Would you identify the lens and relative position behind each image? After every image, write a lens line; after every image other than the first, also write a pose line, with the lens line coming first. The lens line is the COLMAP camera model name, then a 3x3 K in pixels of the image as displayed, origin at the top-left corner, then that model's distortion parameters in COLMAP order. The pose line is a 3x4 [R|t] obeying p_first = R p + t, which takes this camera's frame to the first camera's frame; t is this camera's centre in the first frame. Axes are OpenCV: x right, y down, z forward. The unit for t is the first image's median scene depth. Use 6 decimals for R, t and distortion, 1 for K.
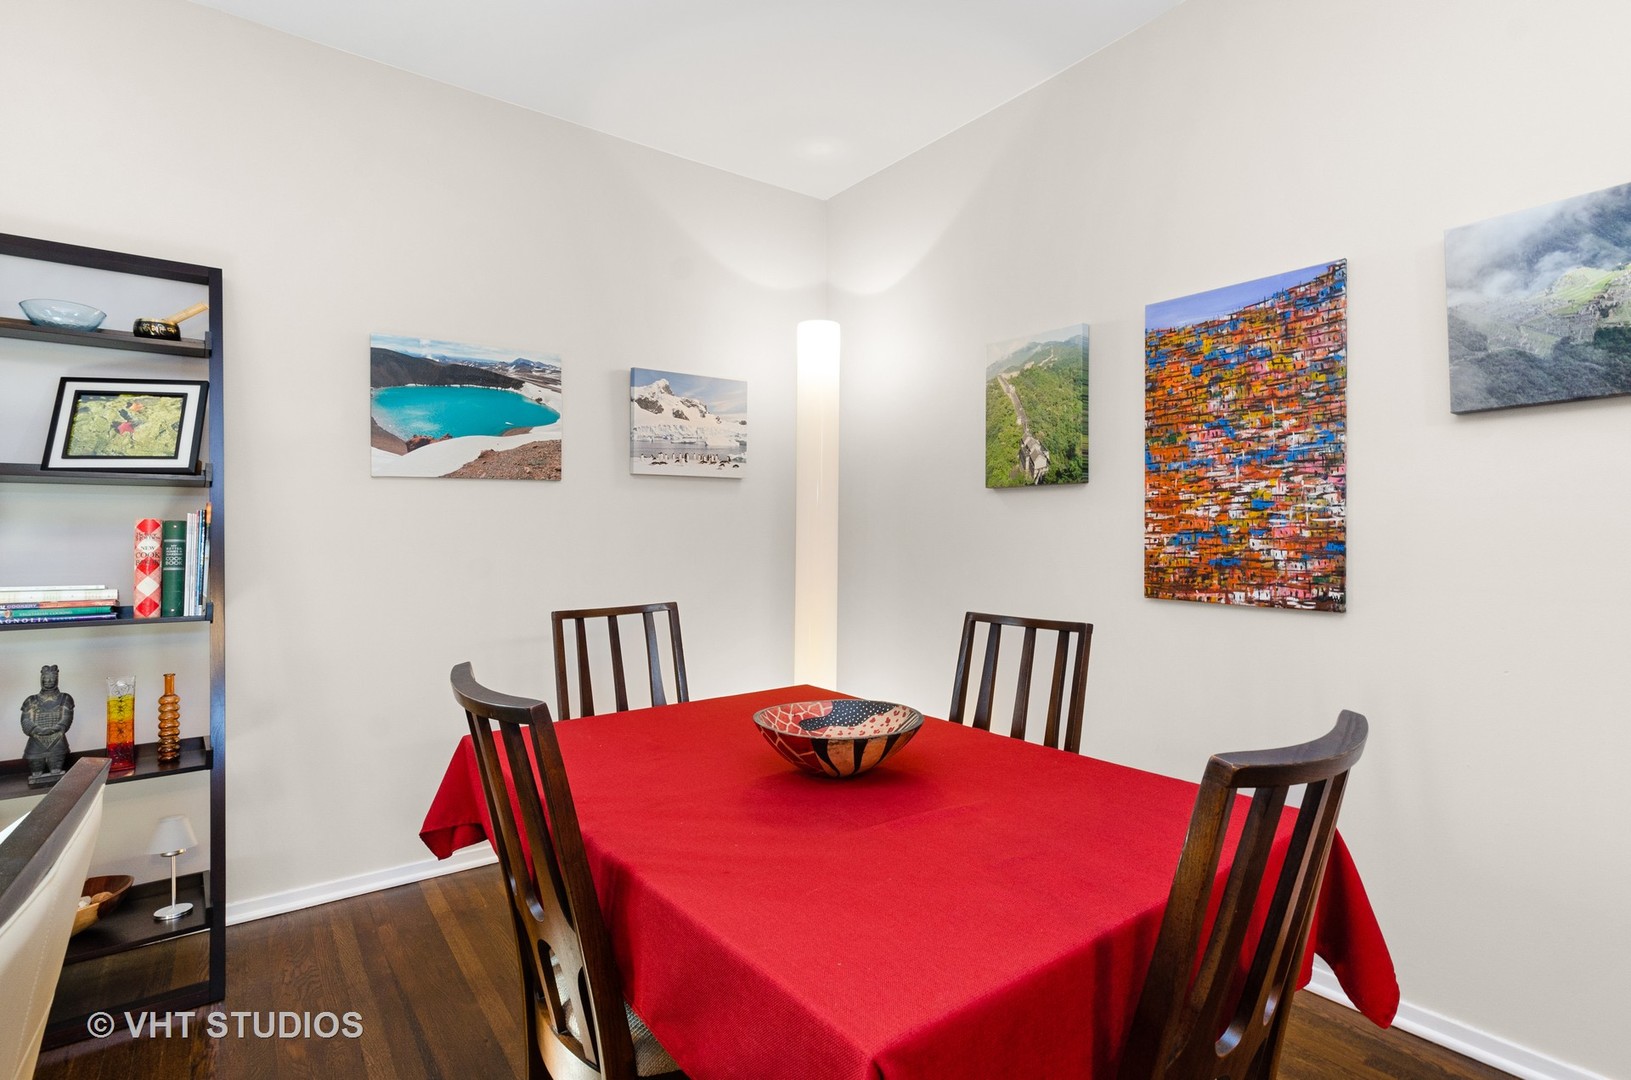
lens RADIAL K [[820.5, 0, 831.2], [0, 820.5, 525.4], [0, 0, 1]] dist [-0.000391, -0.001184]
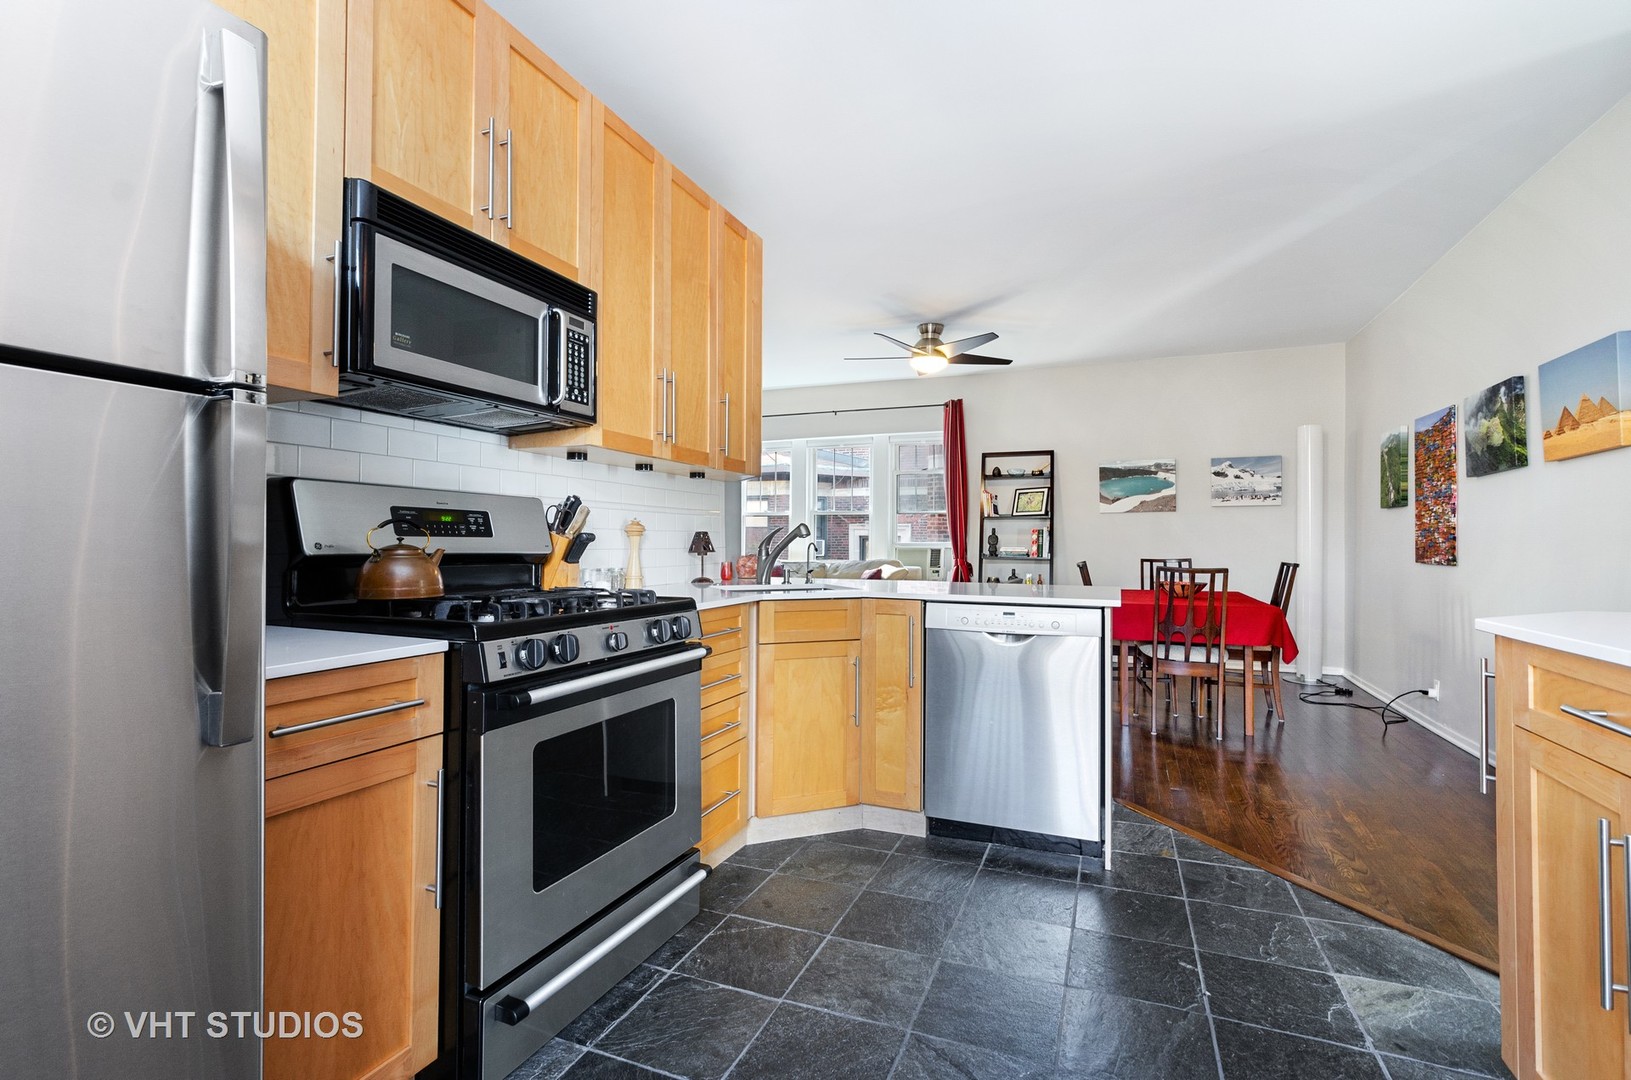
lens RADIAL K [[756.9, 0, 786.5], [0, 756.9, 537.2], [0, 0, 1]] dist [0.003031, 0.001200]
pose [[0.488182, -0.001459, -0.872741, 1.427754], [0.006962, 0.999973, 0.002223, 0.011983], [0.872714, -0.007161, 0.488179, -1.456792]]
